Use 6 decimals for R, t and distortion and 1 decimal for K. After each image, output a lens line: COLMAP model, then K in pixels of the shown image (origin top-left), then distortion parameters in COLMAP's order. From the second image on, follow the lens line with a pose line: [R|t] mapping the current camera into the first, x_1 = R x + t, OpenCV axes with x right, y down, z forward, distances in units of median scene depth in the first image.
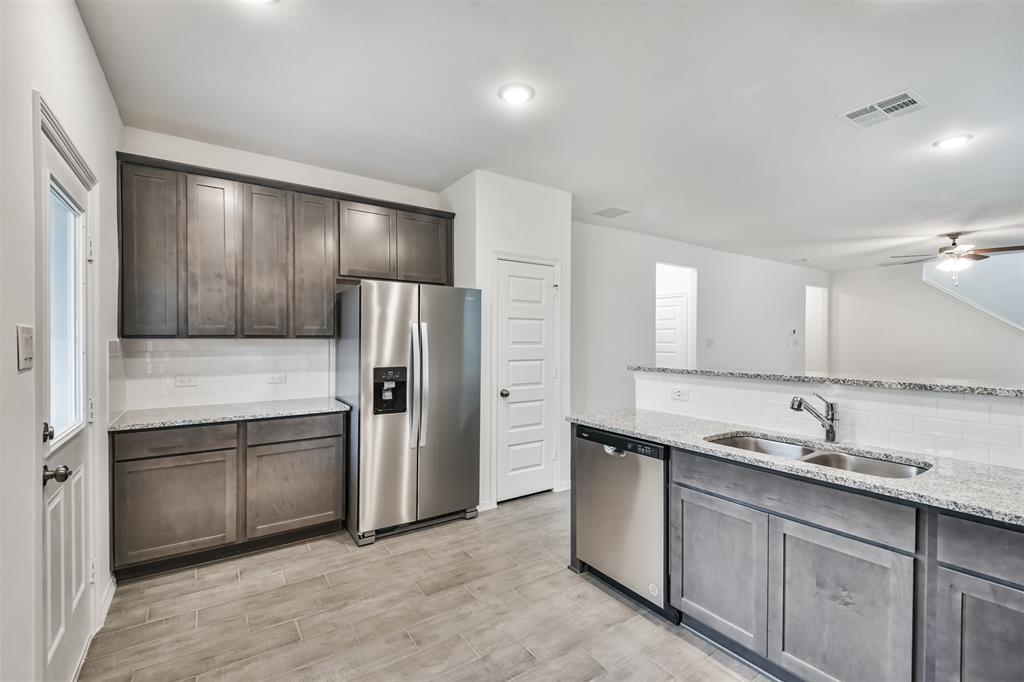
lens RADIAL K [[448.8, 0, 509.8], [0, 448.8, 341.8], [0, 0, 1]] dist [0.025272, -0.015237]
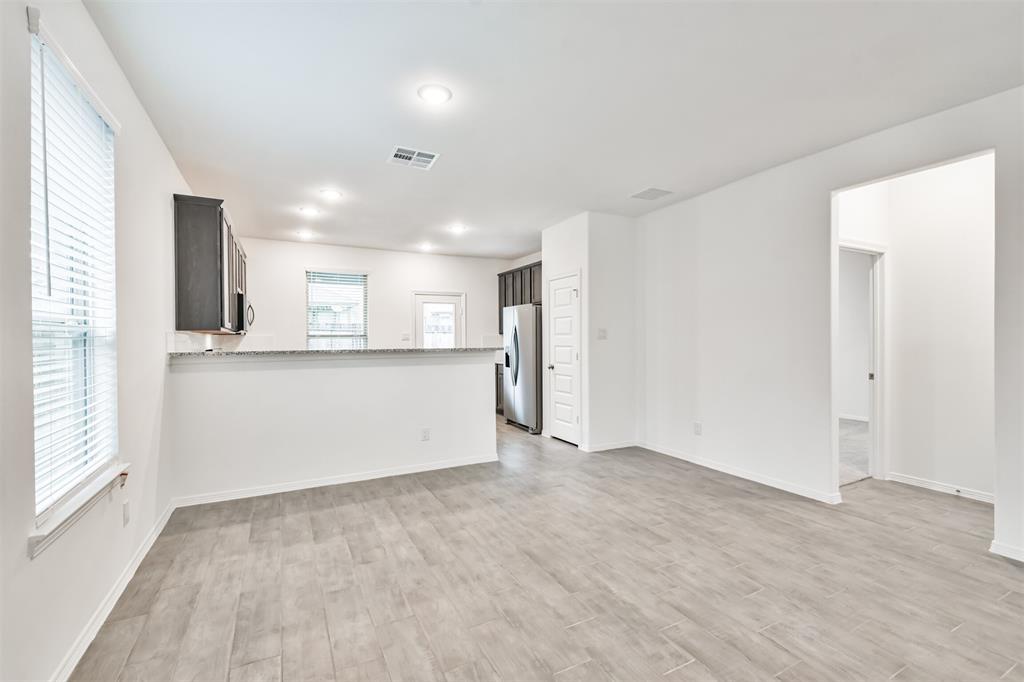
lens RADIAL K [[448.8, 0, 517.6], [0, 448.8, 341.7], [0, 0, 1]] dist [0.025272, -0.015237]
pose [[-0.108980, 0.002785, -0.994040, 2.323062], [0.001706, 0.999995, 0.002614, 0.035553], [0.994042, -0.001411, -0.108985, 1.593446]]
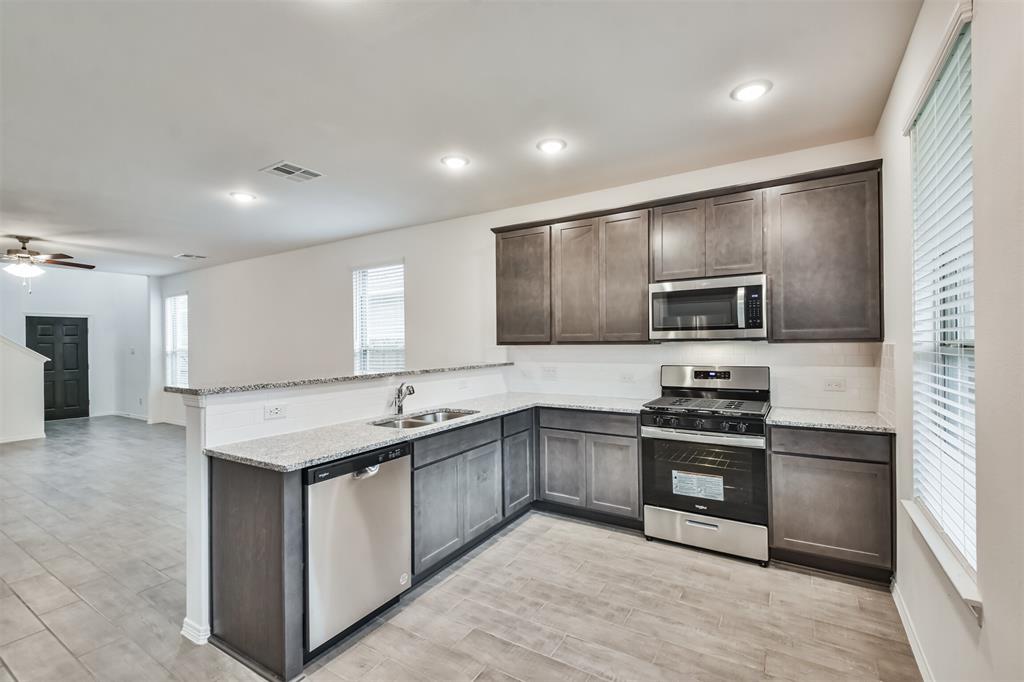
lens RADIAL K [[448.8, 0, 514.1], [0, 448.8, 342.6], [0, 0, 1]] dist [0.025272, -0.015237]
pose [[-0.408735, 0.001681, 0.912652, -0.689852], [0.016556, 0.999847, 0.005573, -0.016868], [-0.912503, 0.017387, -0.408700, 1.052540]]
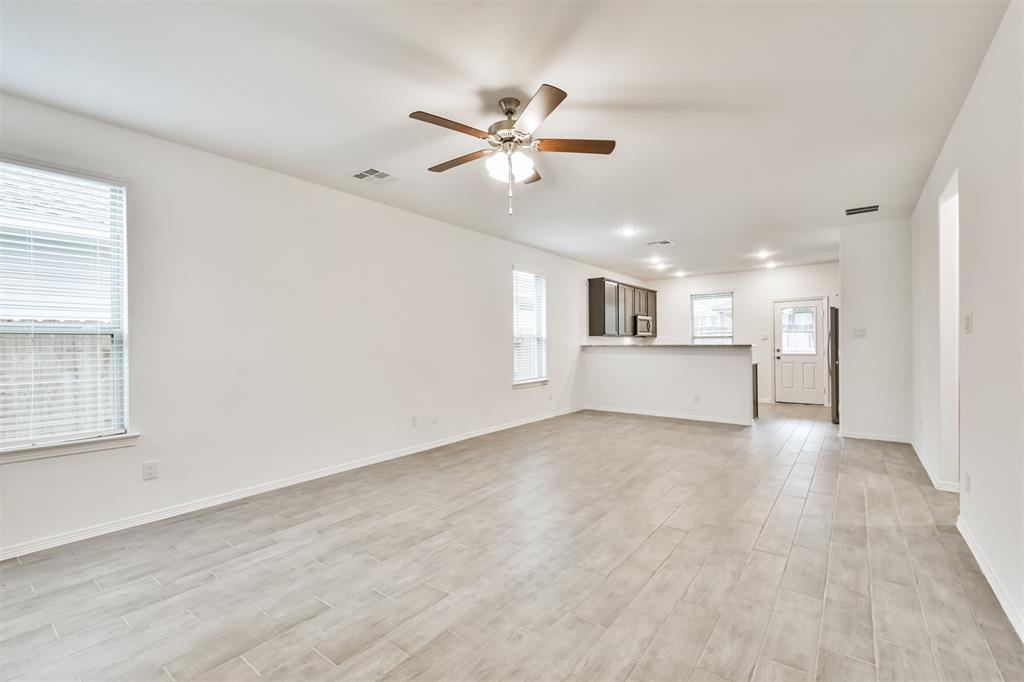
lens RADIAL K [[448.8, 0, 508.1], [0, 448.8, 343.1], [0, 0, 1]] dist [0.025272, -0.015237]
pose [[-0.948609, 0.002703, -0.316440, 2.660370], [0.002582, 0.999996, 0.000803, 0.051012], [0.316441, -0.000055, -0.948612, 3.414979]]
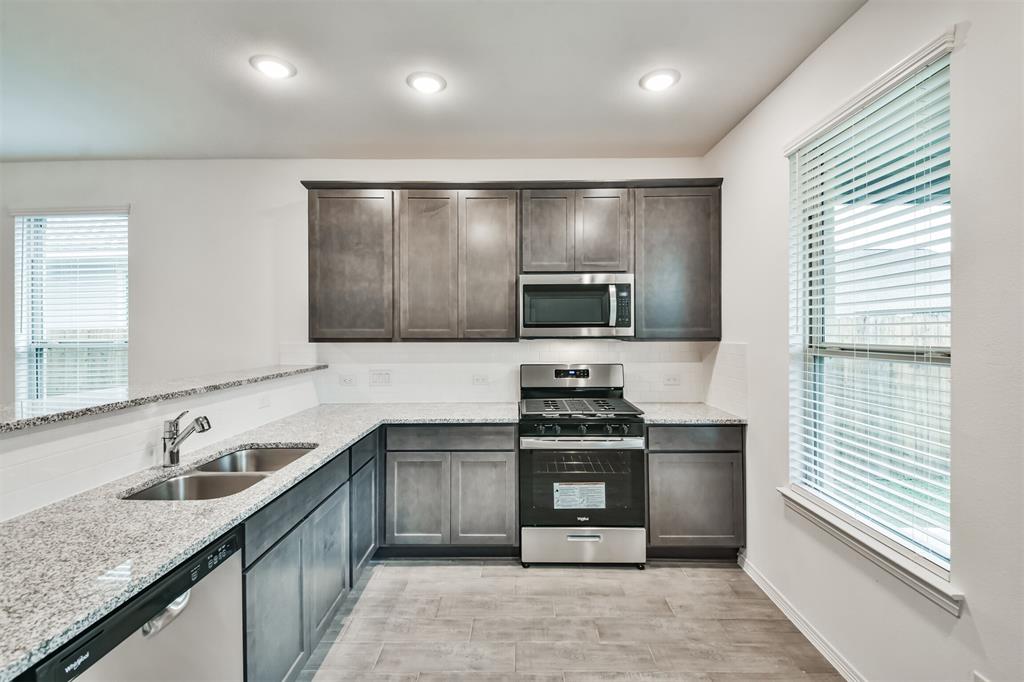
lens RADIAL K [[448.8, 0, 512.4], [0, 448.8, 333.6], [0, 0, 1]] dist [0.025272, -0.015237]
pose [[-0.820134, -0.004169, 0.572156, -0.285740], [0.004161, 0.999904, 0.013251, -0.037208], [-0.572157, 0.013248, -0.820037, 1.120842]]
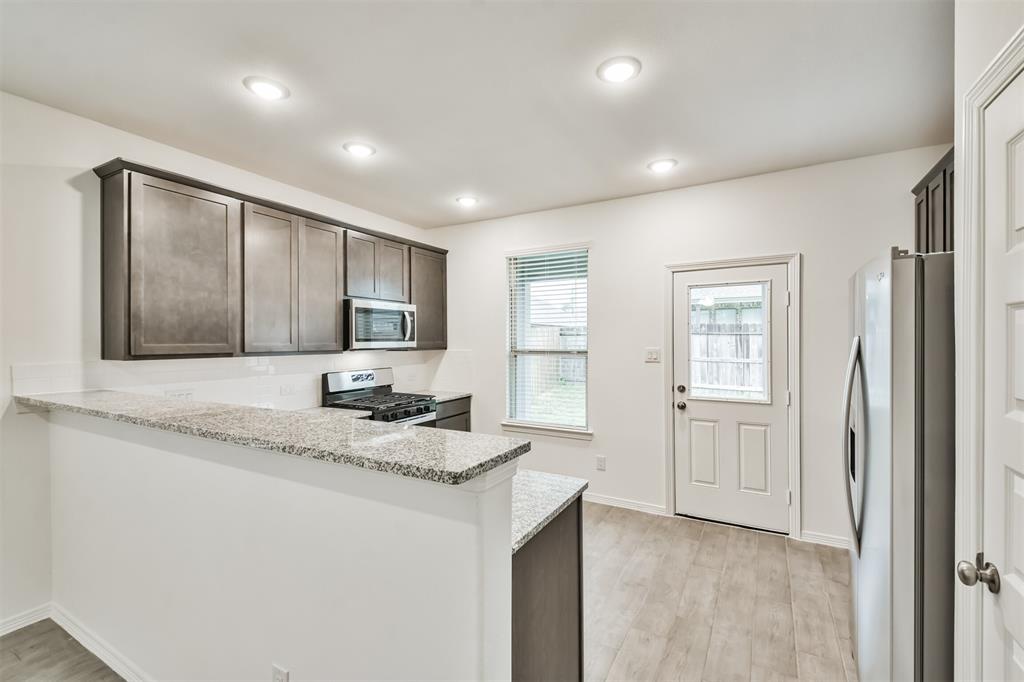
lens RADIAL K [[448.8, 0, 514.9], [0, 448.8, 340.1], [0, 0, 1]] dist [0.025272, -0.015237]
pose [[-0.891777, -0.000165, -0.452476, 0.580675], [-0.002719, 0.999984, 0.004995, -0.051282], [0.452467, 0.005684, -0.891763, 1.701820]]
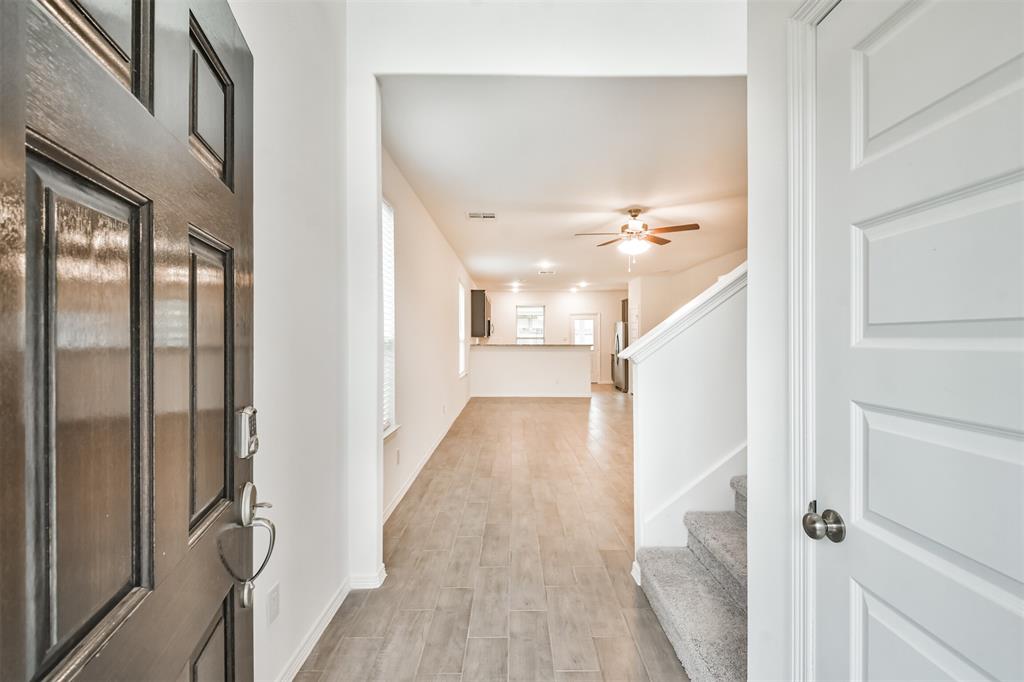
lens RADIAL K [[448.8, 0, 511.7], [0, 448.8, 337.0], [0, 0, 1]] dist [0.025272, -0.015237]
pose [[-0.554098, -0.008544, -0.832408, 4.286368], [-0.007694, 0.999957, -0.005142, 0.023111], [0.832416, 0.003555, -0.554140, 2.986818]]
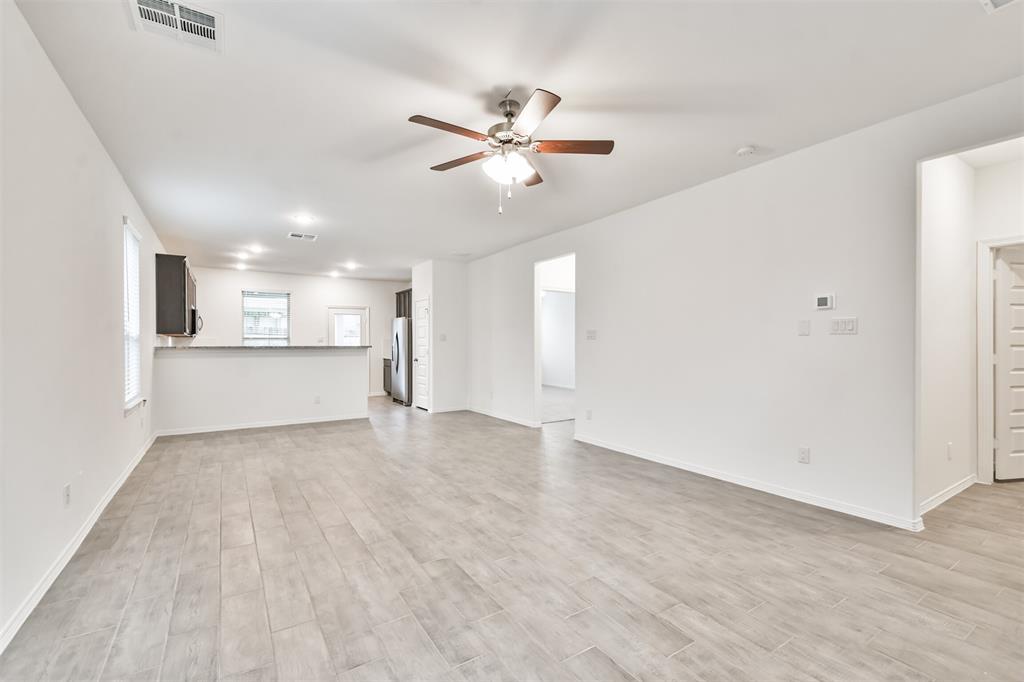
lens RADIAL K [[448.8, 0, 520.1], [0, 448.8, 346.3], [0, 0, 1]] dist [0.025272, -0.015237]
pose [[-0.009783, 0.001589, -0.999951, 3.460725], [-0.002332, 0.999996, 0.001612, 0.061465], [0.999949, 0.002347, -0.009780, 2.358802]]
